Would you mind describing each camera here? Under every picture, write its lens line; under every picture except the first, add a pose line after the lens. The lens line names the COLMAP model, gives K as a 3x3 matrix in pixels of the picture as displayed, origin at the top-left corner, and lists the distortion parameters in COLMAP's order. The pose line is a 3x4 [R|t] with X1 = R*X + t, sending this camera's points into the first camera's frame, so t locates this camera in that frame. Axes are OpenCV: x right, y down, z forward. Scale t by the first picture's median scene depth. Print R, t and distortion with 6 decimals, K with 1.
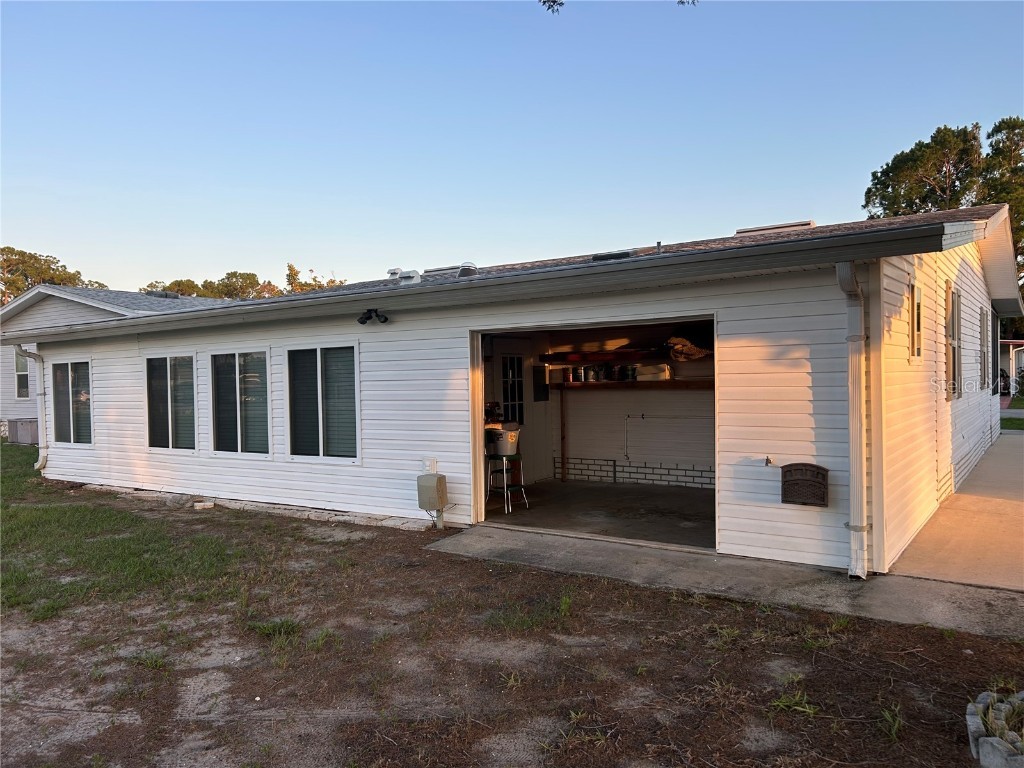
lens RADIAL K [[773.7, 0, 512.0], [0, 773.7, 384.0], [0, 0, 1]] dist [0.037452, -0.033570]
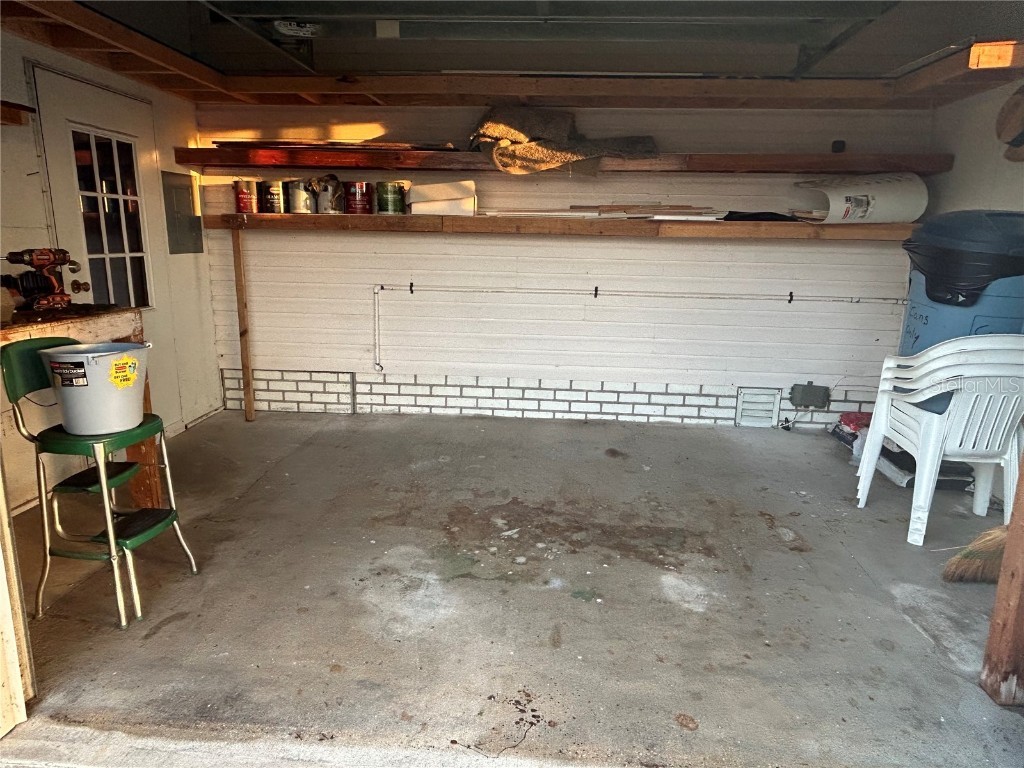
lens RADIAL K [[664.3, 0, 512.0], [0, 664.3, 384.0], [0, 0, 1]] dist [-0.002501, -0.000249]
pose [[0.862605, -0.073990, 0.500439, 0.001234], [-0.028325, 0.980630, 0.193811, 0.019120], [-0.505085, -0.181357, 0.843800, 0.646317]]
